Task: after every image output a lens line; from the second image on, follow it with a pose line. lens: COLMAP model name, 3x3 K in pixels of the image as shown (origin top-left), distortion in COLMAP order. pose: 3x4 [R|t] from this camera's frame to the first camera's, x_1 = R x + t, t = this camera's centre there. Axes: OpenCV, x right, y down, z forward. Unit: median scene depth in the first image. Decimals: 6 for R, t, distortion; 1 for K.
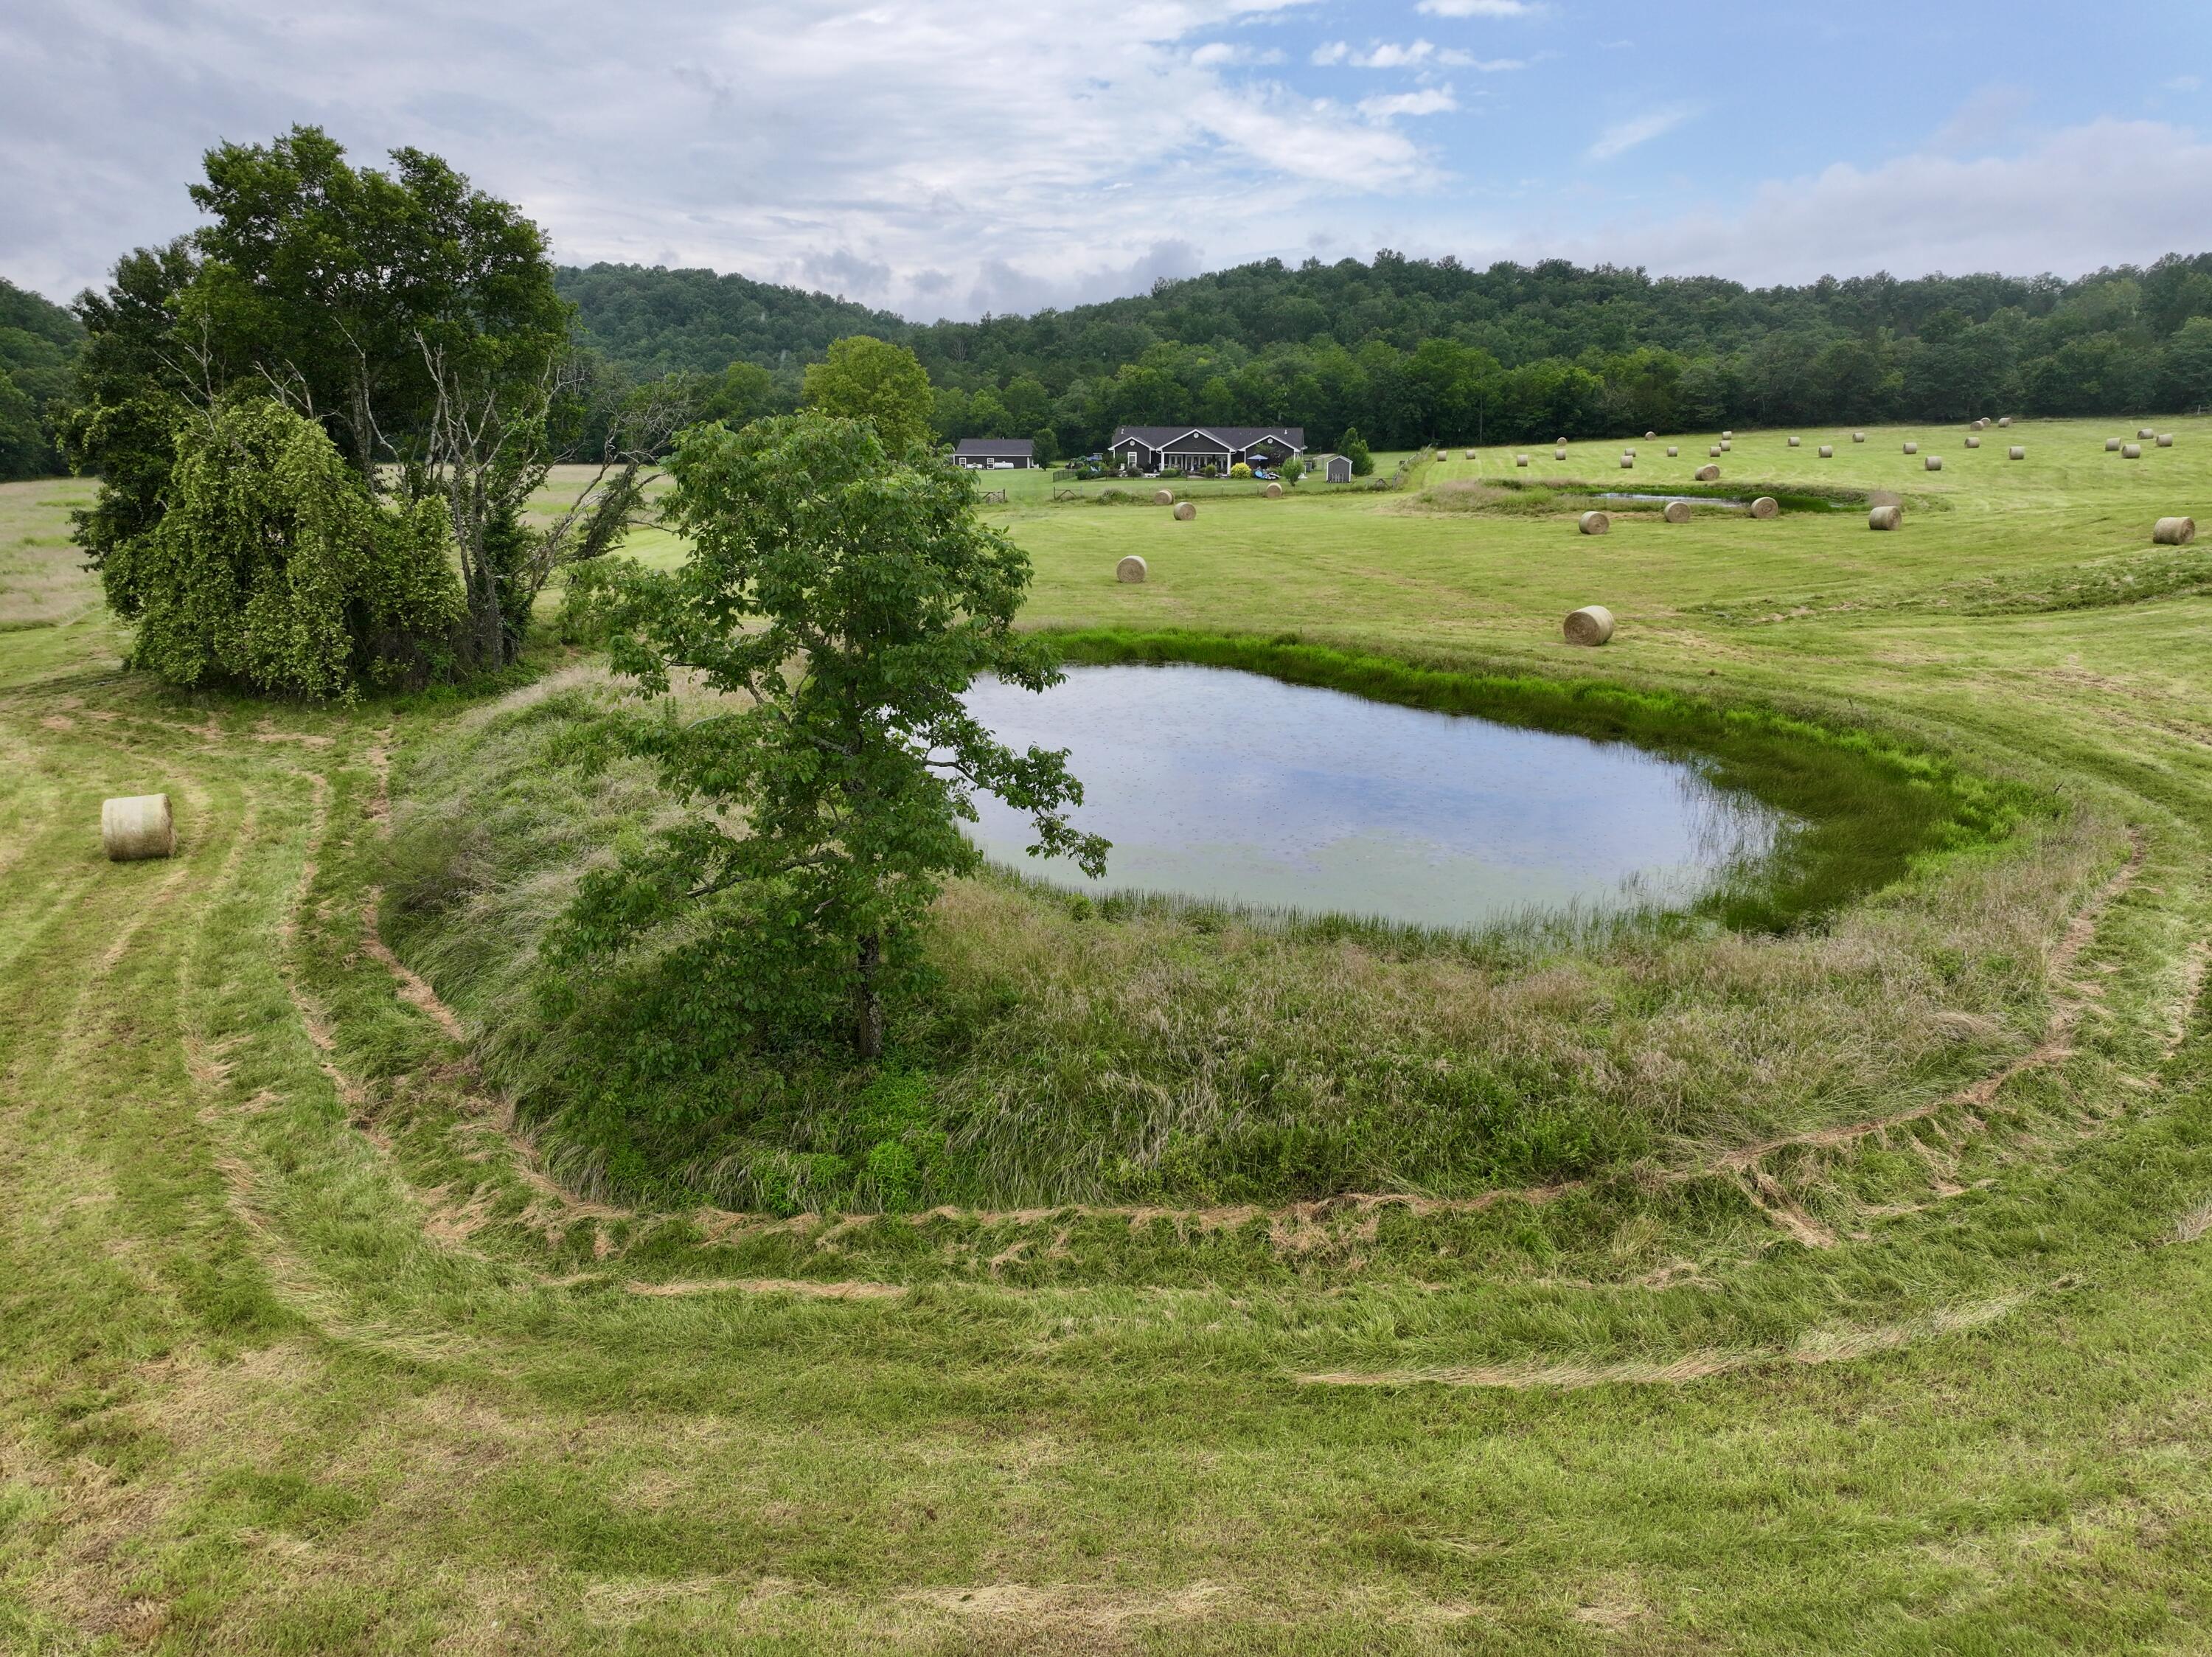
lens RADIAL K [[1560.4, 0, 1115.0], [0, 1560.4, 829.6], [0, 0, 1]] dist [0.019995, 0.001725]
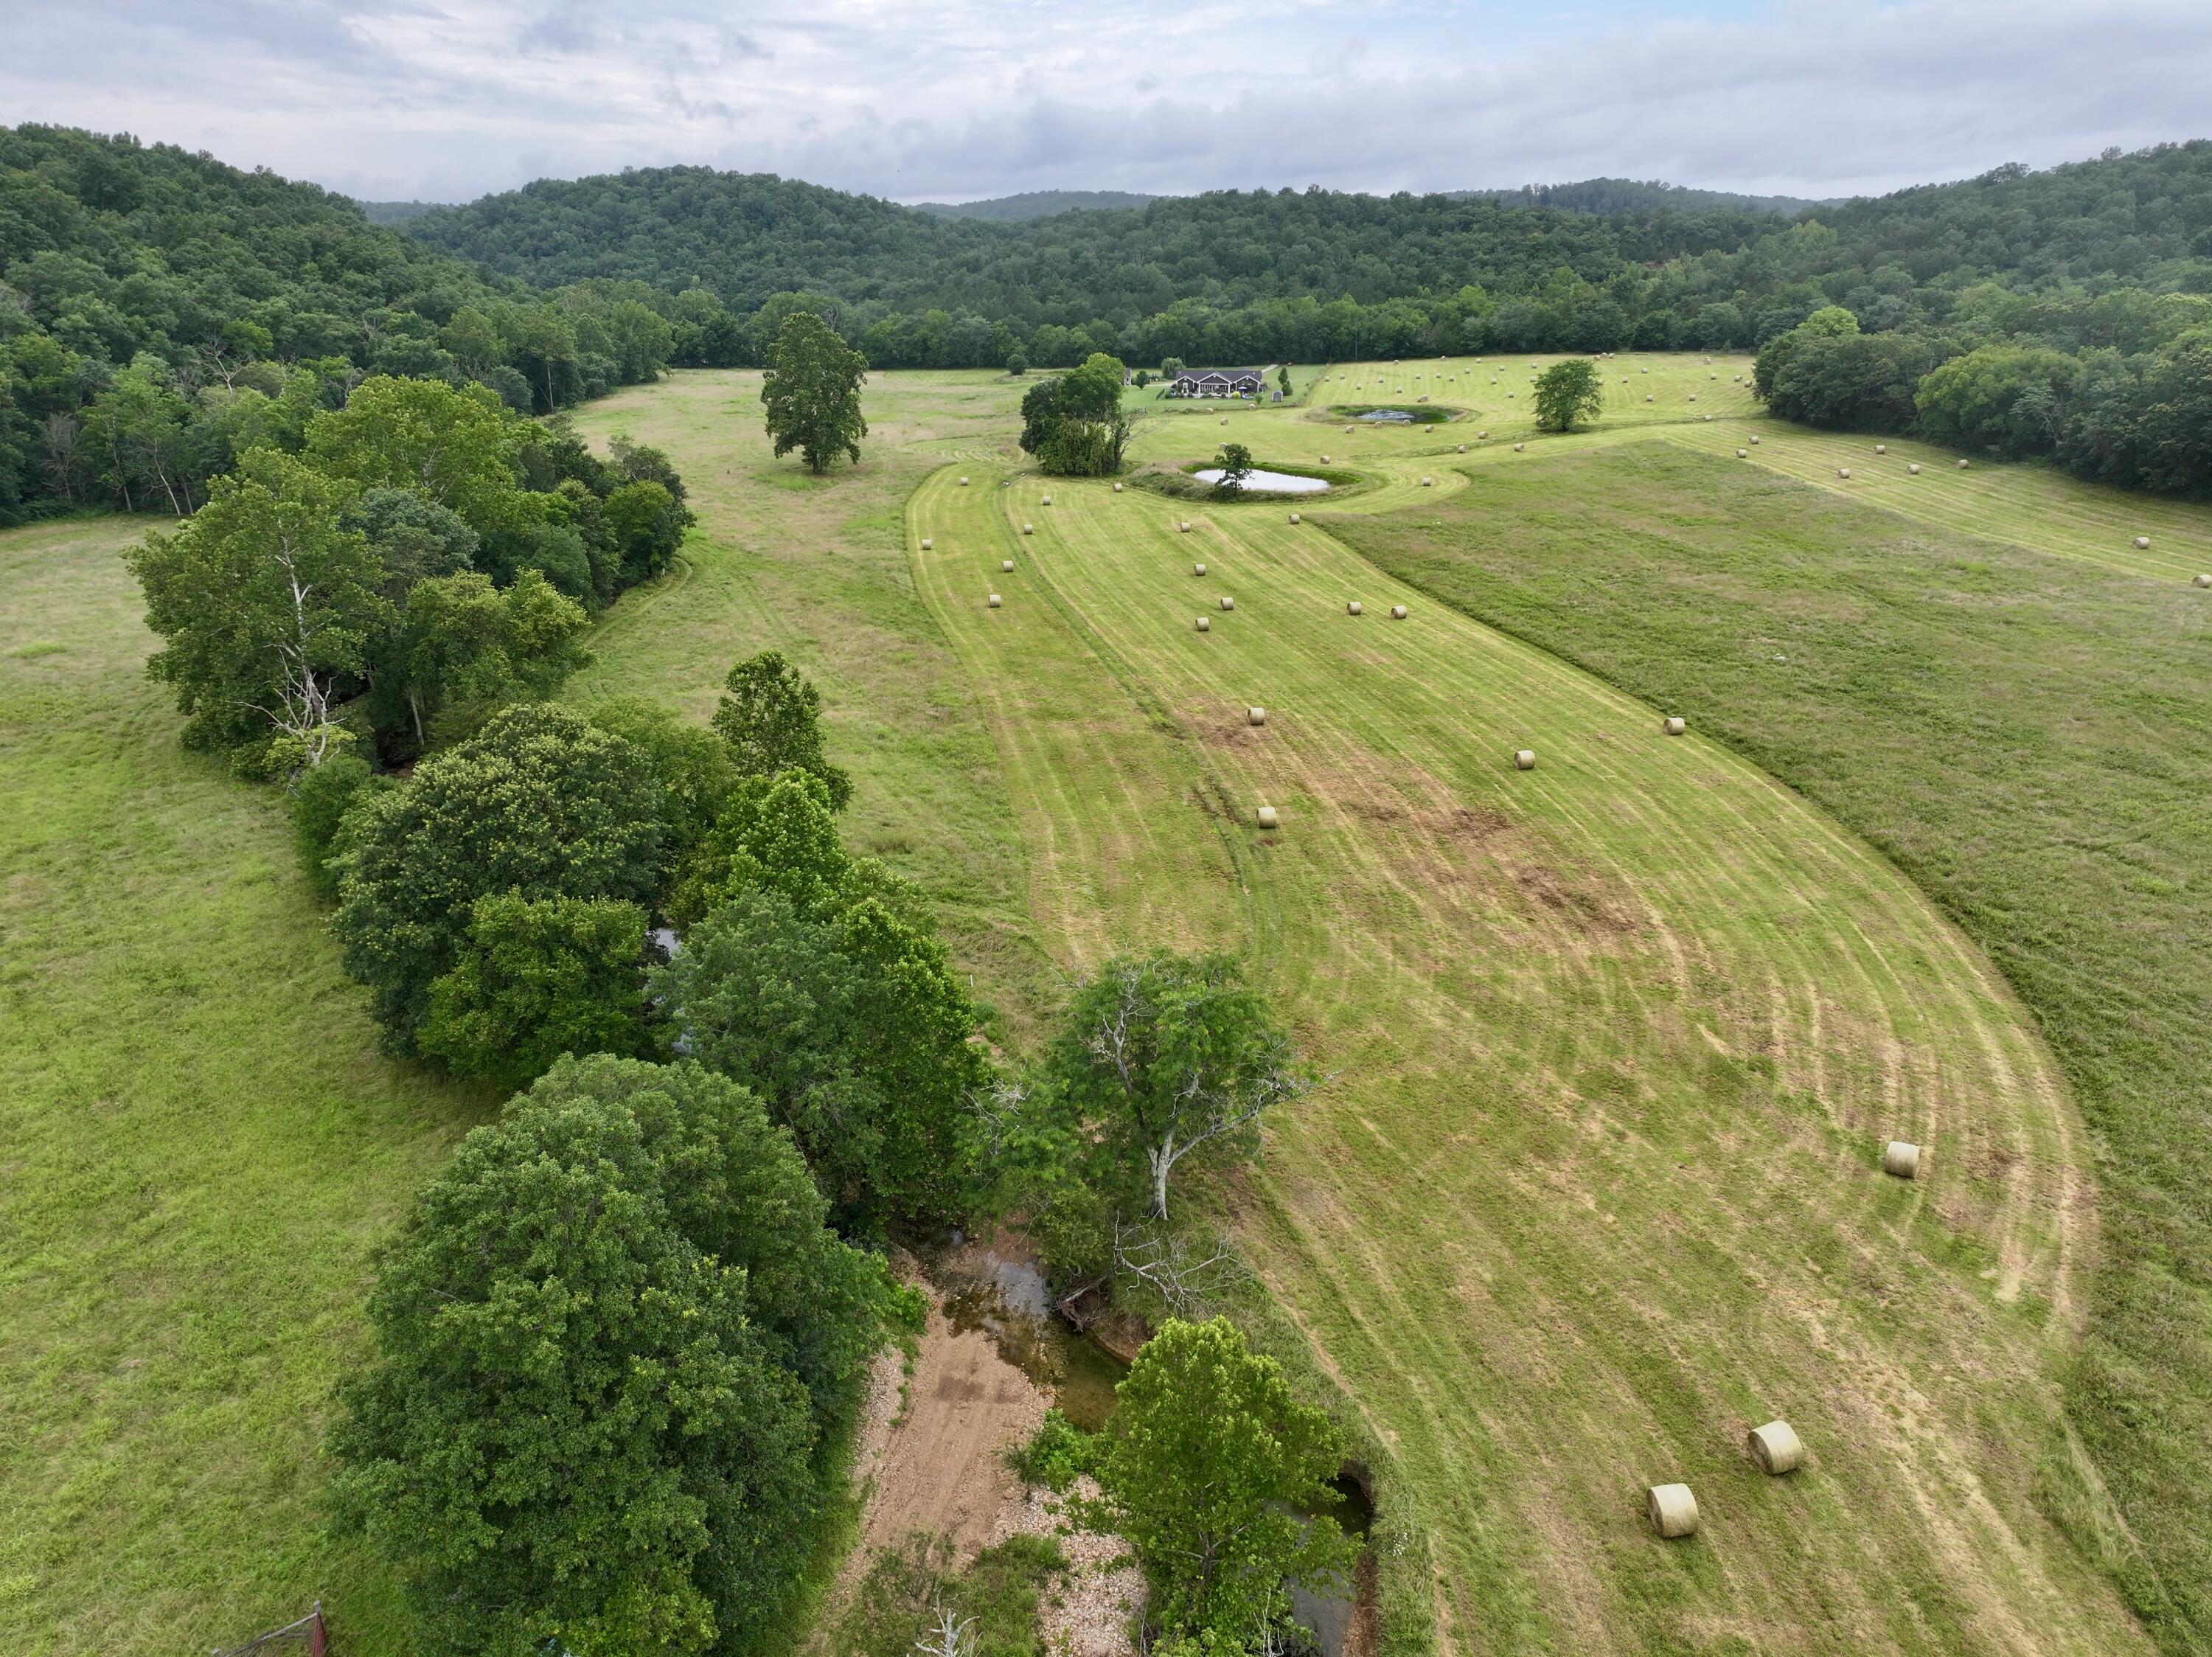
lens RADIAL K [[1560.4, 0, 1105.8], [0, 1560.4, 824.5], [0, 0, 1]] dist [0.019995, 0.001725]
pose [[0.999491, -0.012502, 0.029358, -0.071875], [0.009663, 0.995437, 0.094930, 0.070370], [-0.030411, -0.094598, 0.995051, -0.520516]]
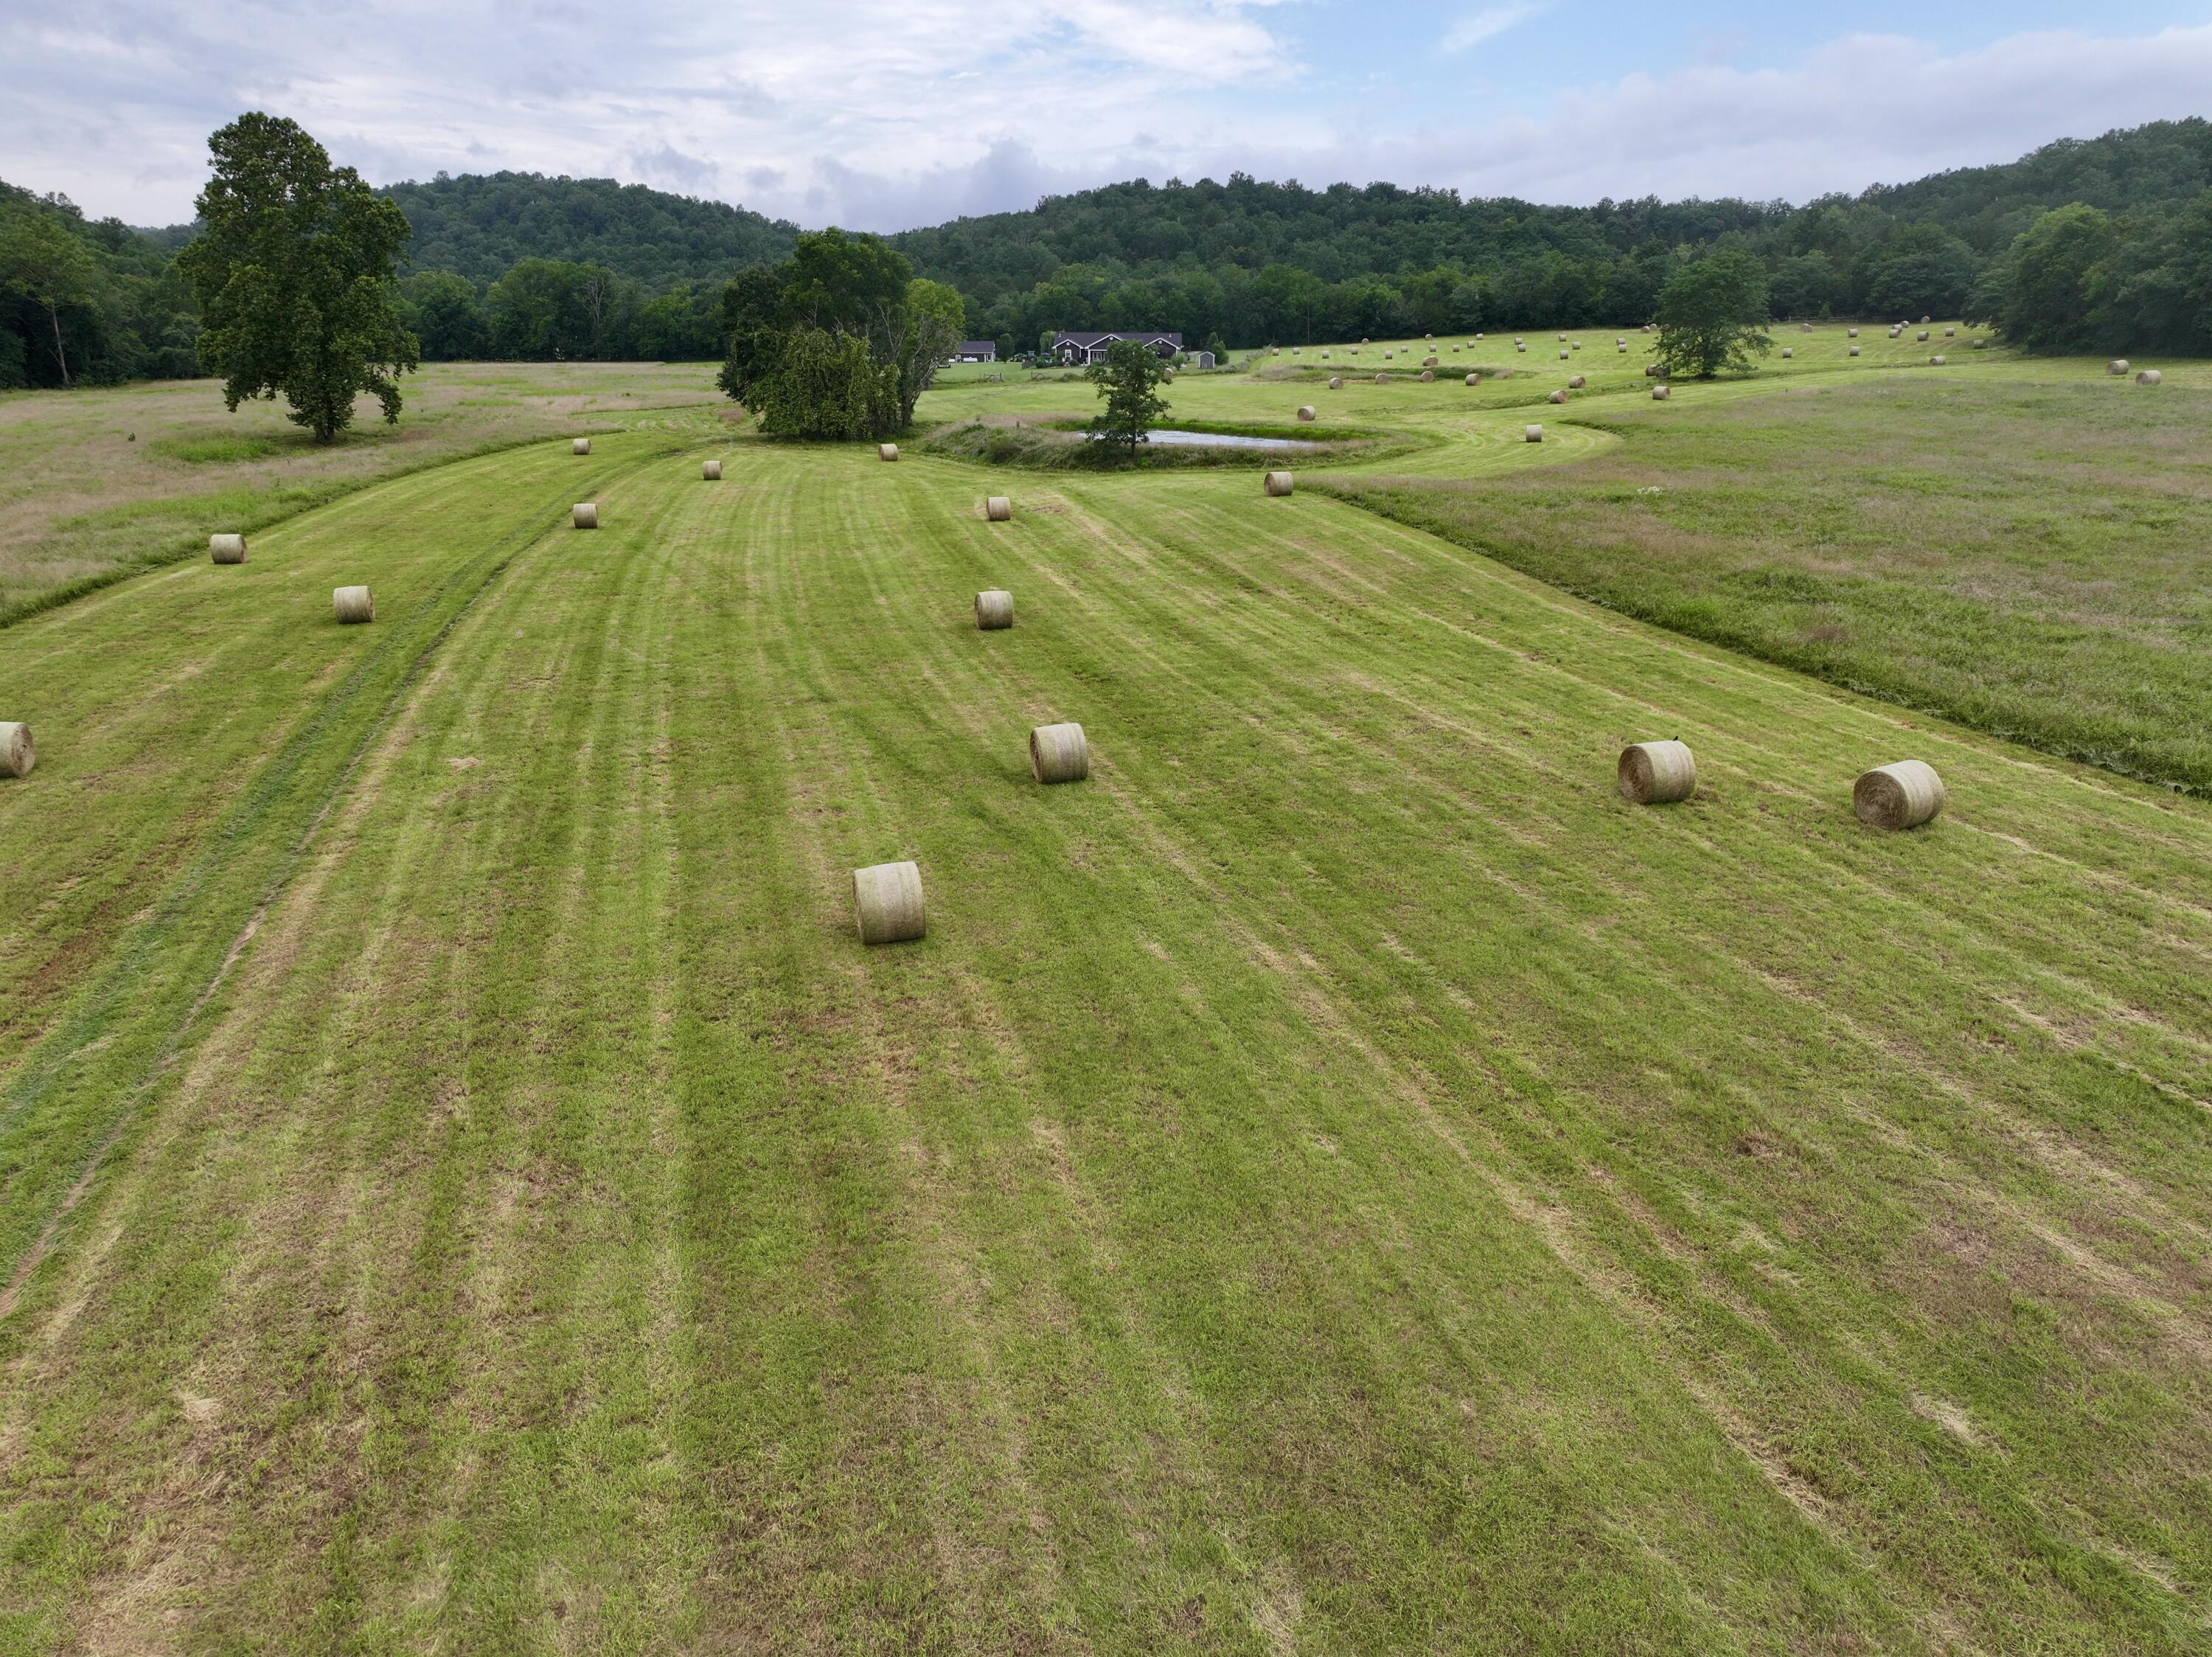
lens RADIAL K [[1560.4, 0, 1103.4], [0, 1560.4, 830.1], [0, 0, 1]] dist [0.019995, 0.001725]
pose [[0.996740, -0.027096, 0.075998, -0.033169], [0.022558, 0.997947, 0.059944, 0.051781], [-0.077466, -0.058034, 0.995305, -0.209559]]
